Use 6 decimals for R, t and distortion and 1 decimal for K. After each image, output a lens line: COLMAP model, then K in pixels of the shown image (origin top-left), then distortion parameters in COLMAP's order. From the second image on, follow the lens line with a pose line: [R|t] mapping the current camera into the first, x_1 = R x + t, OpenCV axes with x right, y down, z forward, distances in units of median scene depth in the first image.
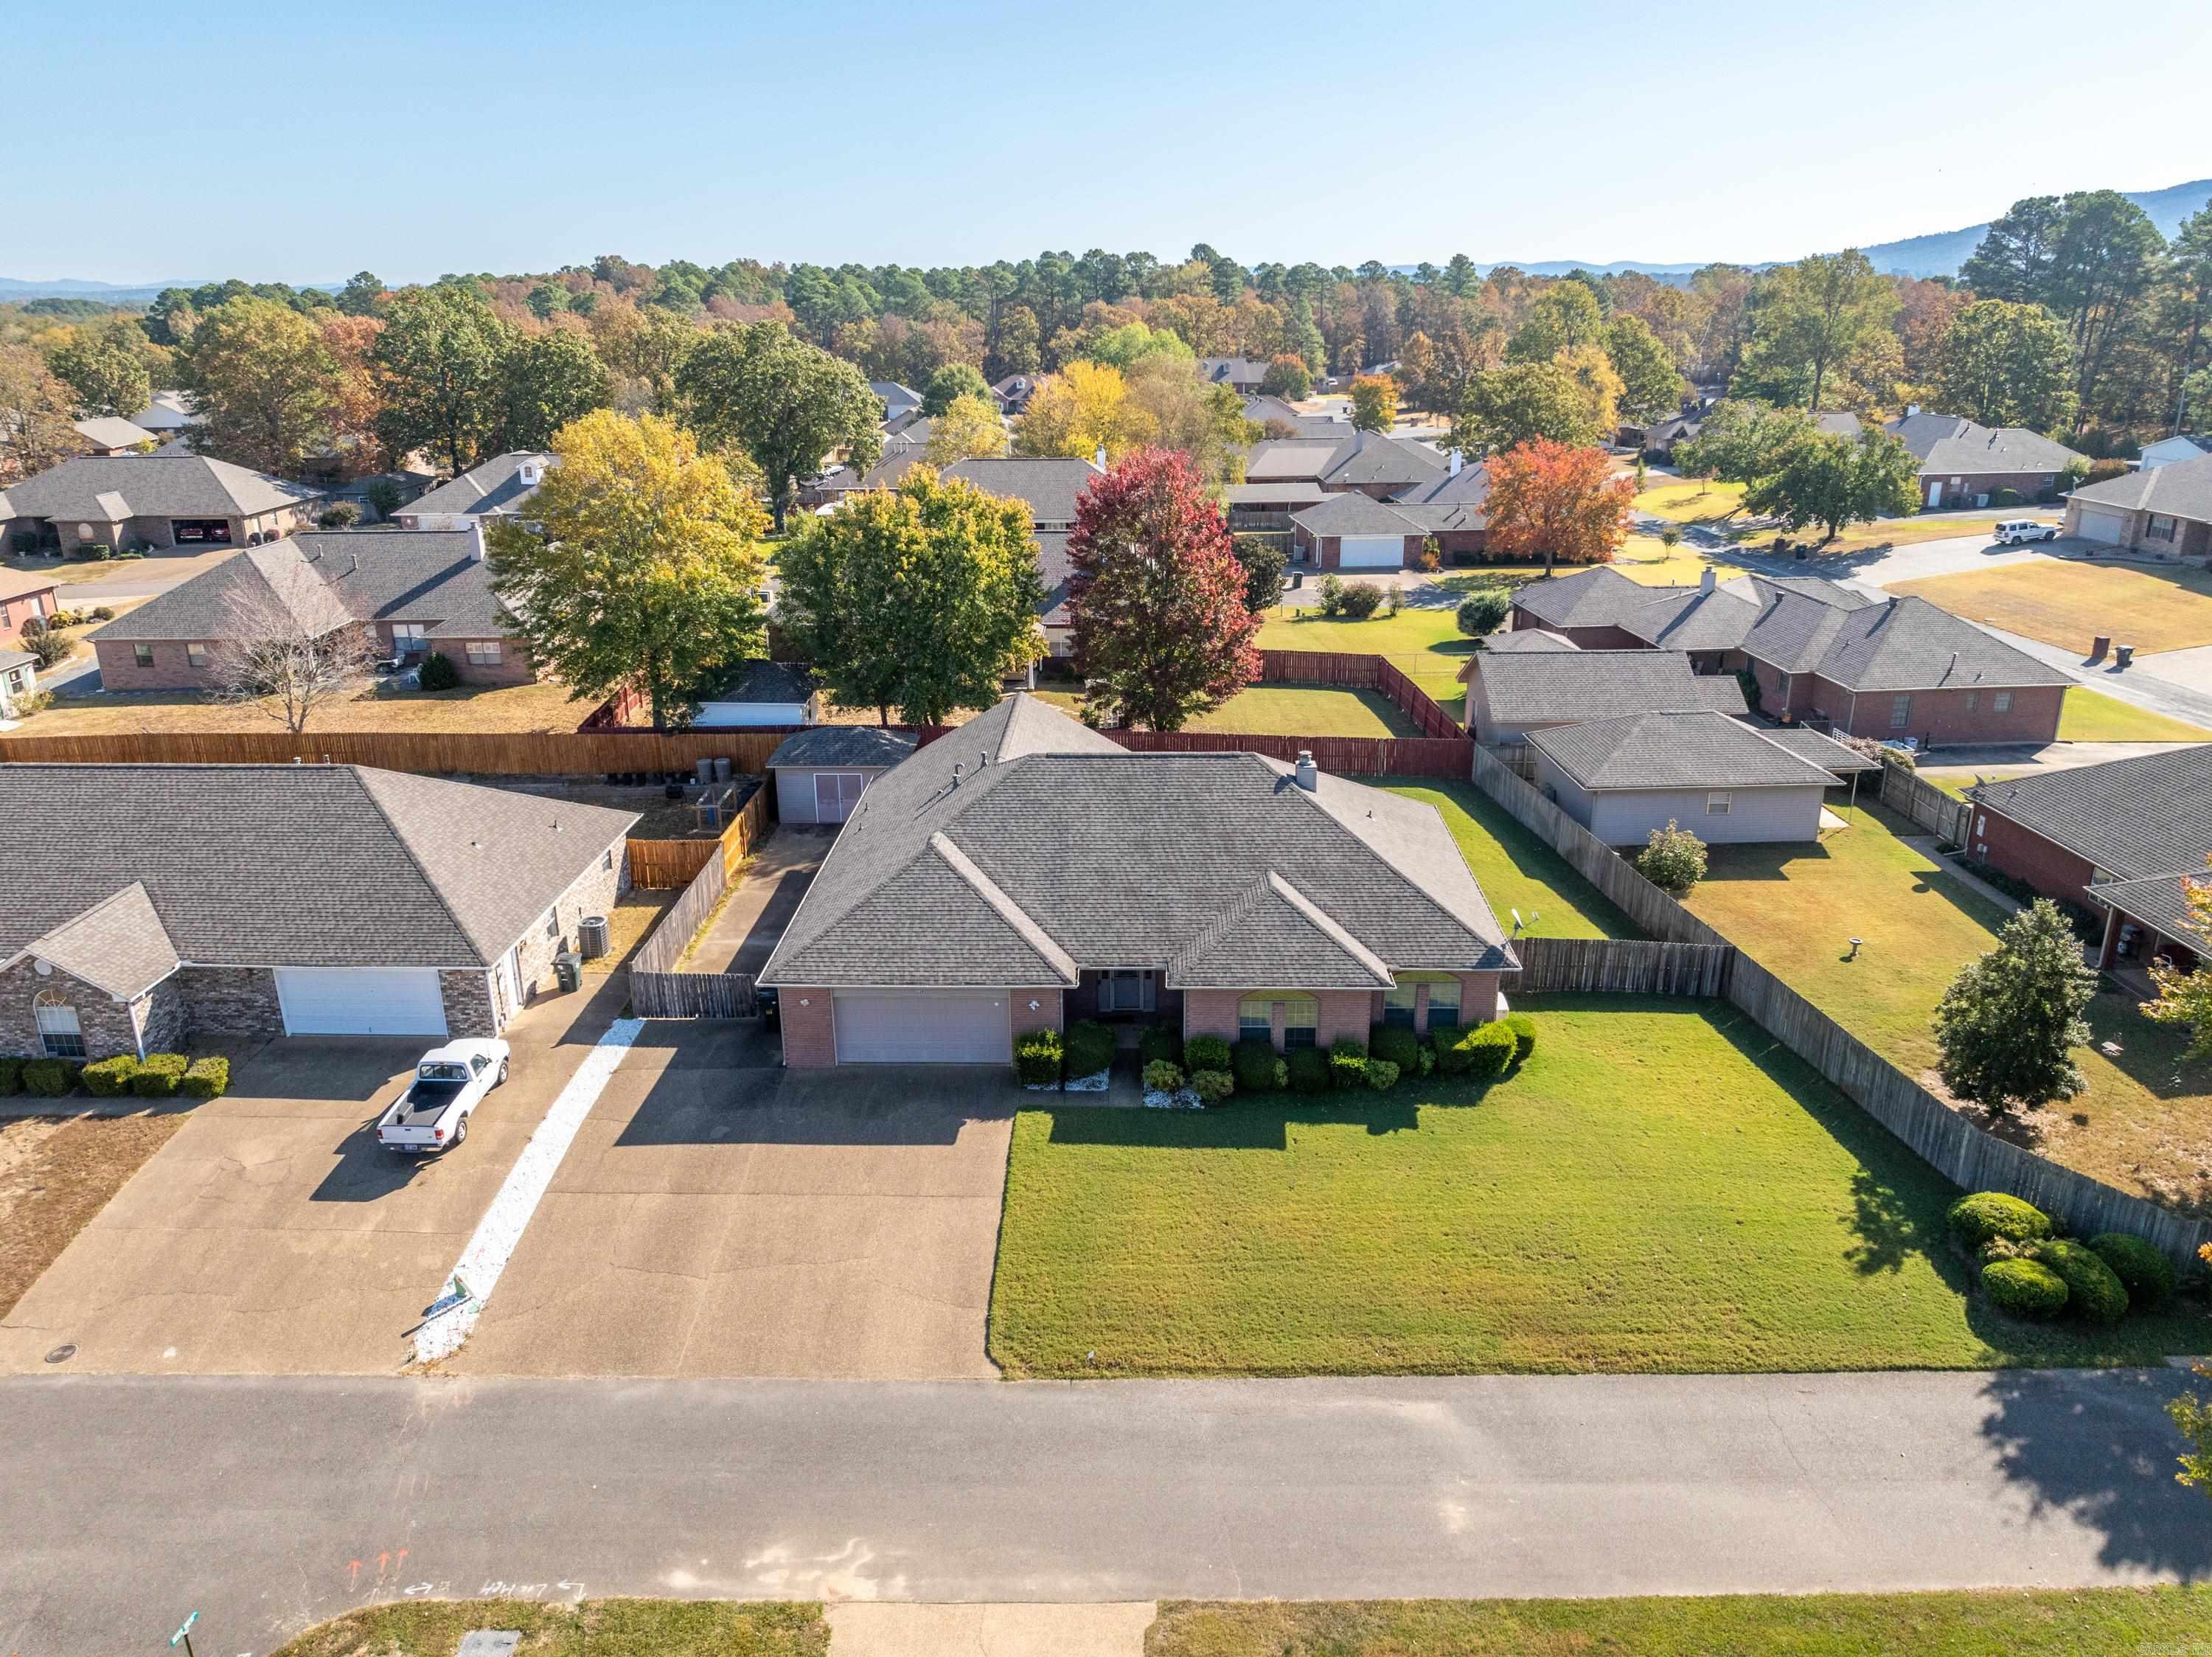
lens RADIAL K [[1555.0, 0, 1086.5], [0, 1555.0, 827.2], [0, 0, 1]] dist [-0.030313, 0.017068]
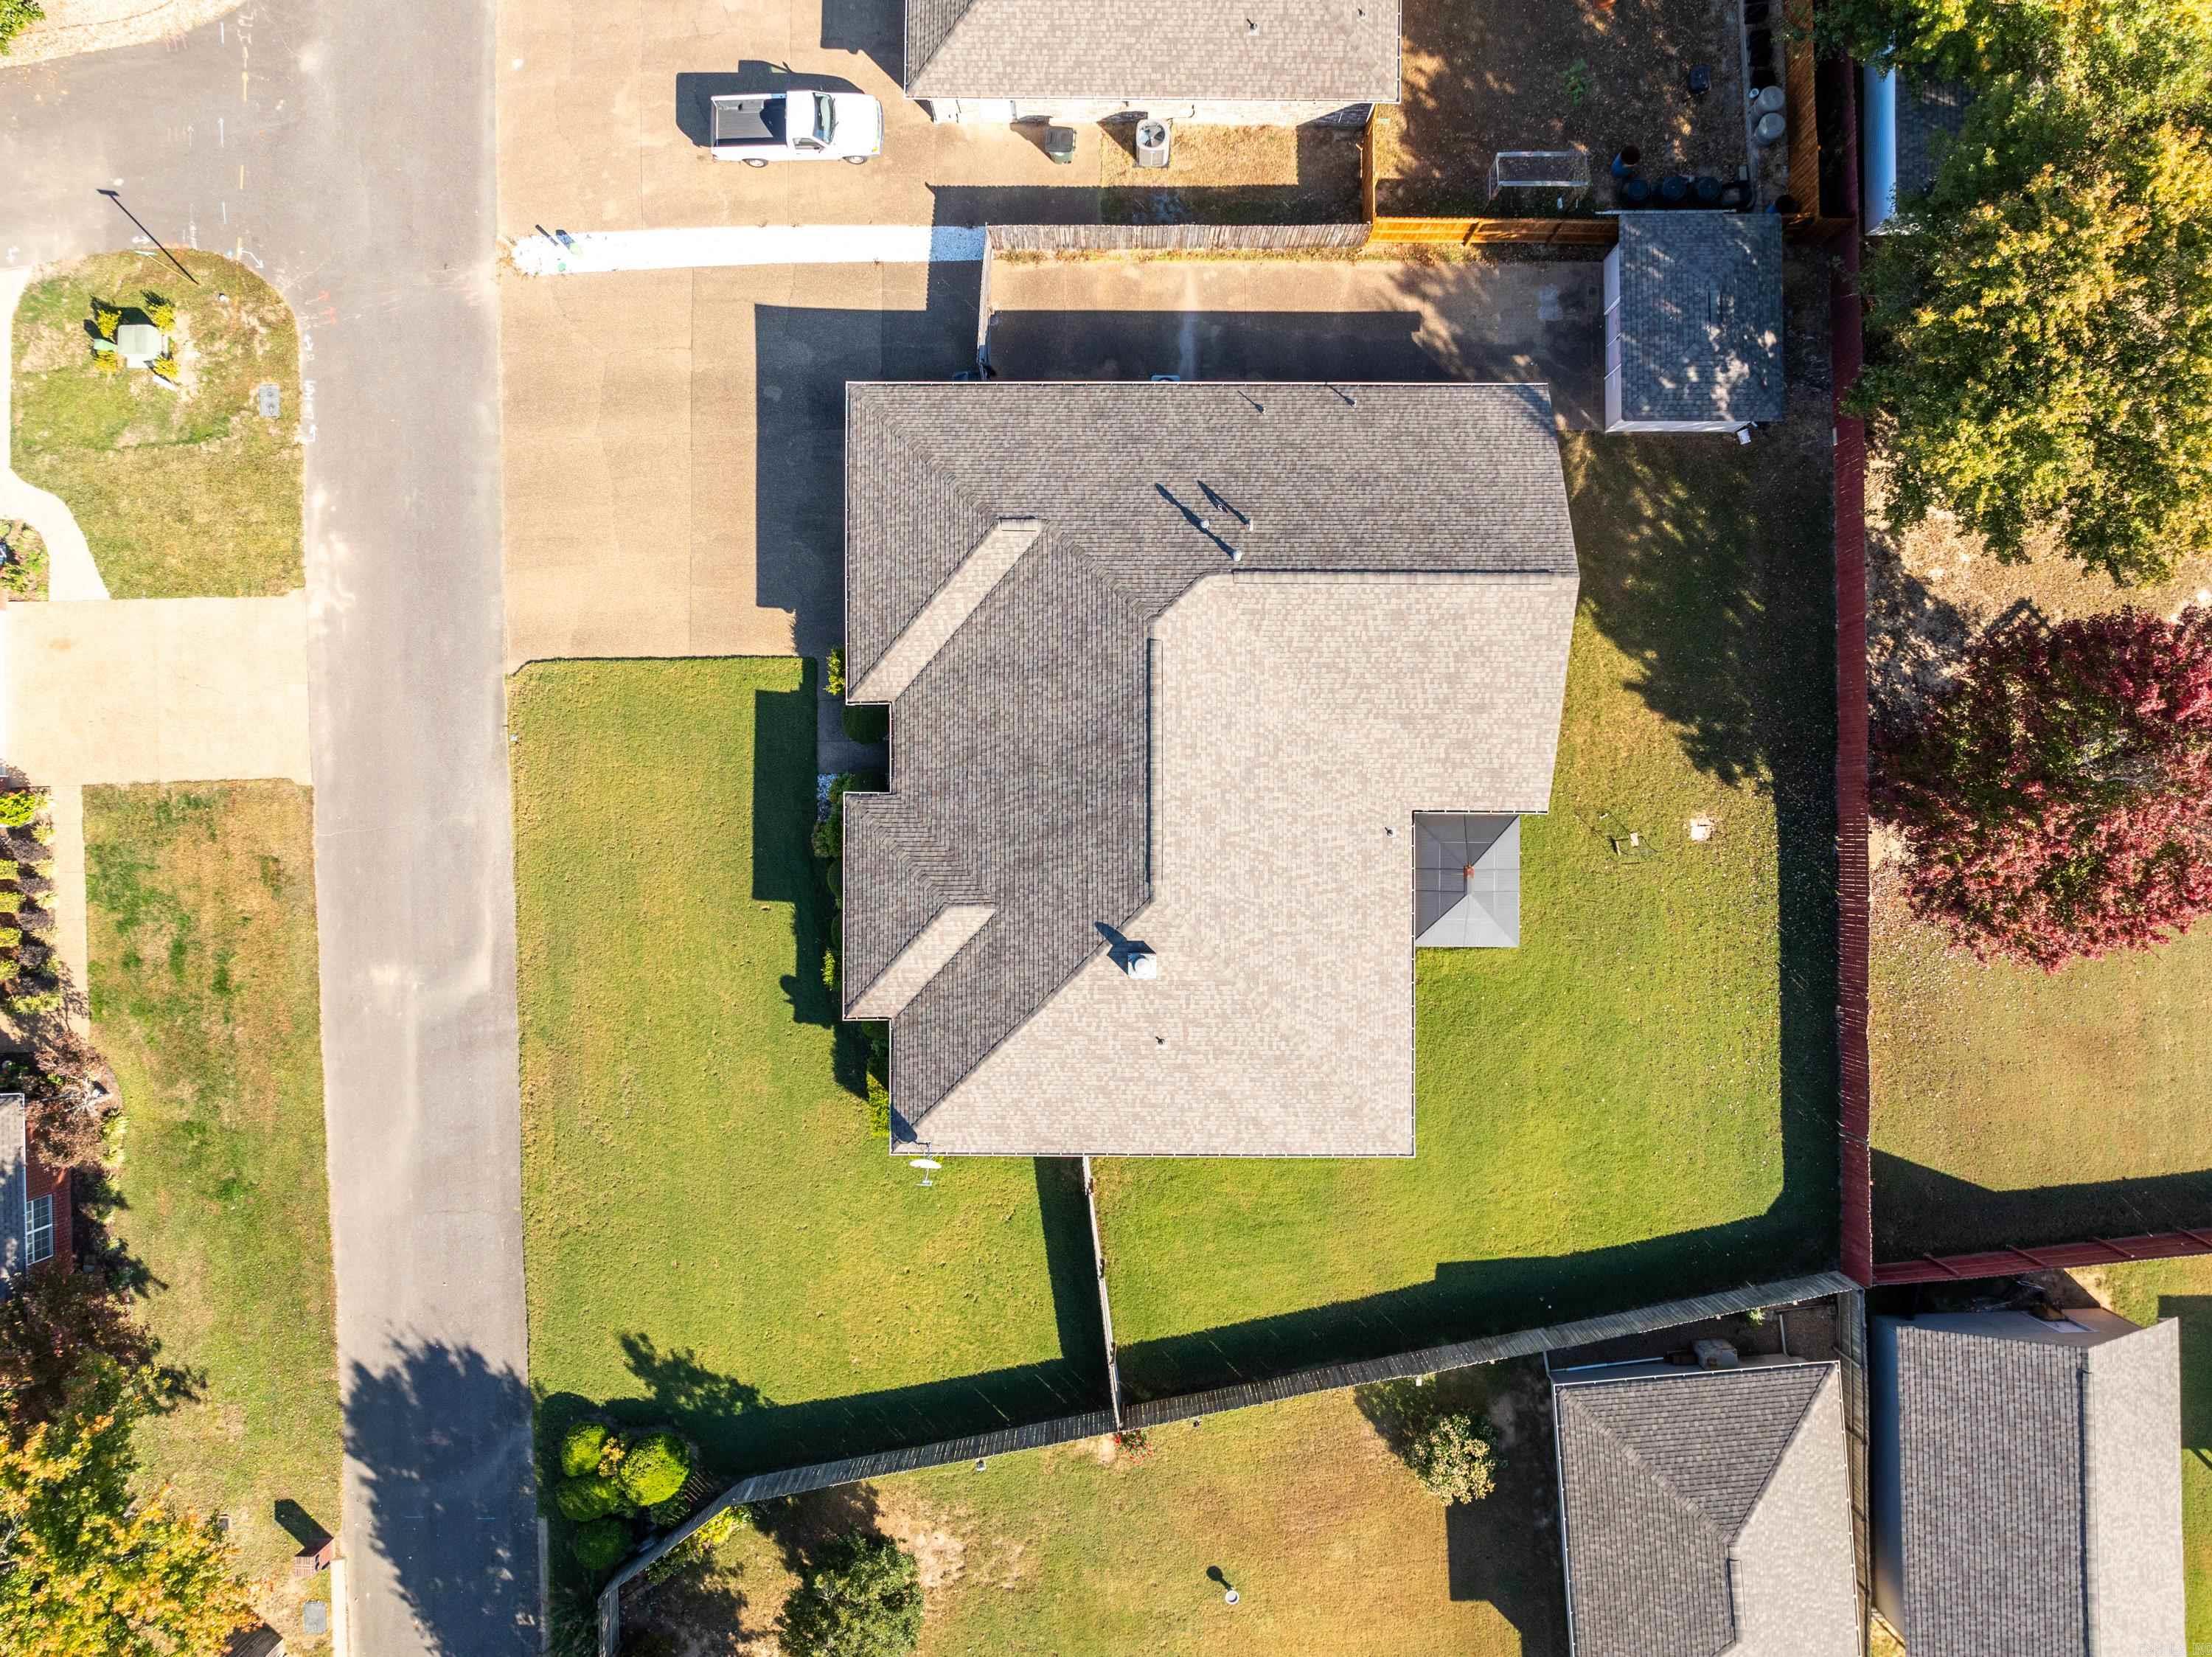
lens RADIAL K [[1555.0, 0, 1140.8], [0, 1555.0, 817.2], [0, 0, 1]] dist [-0.030313, 0.017068]
pose [[0.036685, 0.999327, -0.000073, 0.069756], [-0.331277, 0.012230, 0.943454, -0.852166], [0.942820, -0.034586, 0.331502, 0.795723]]
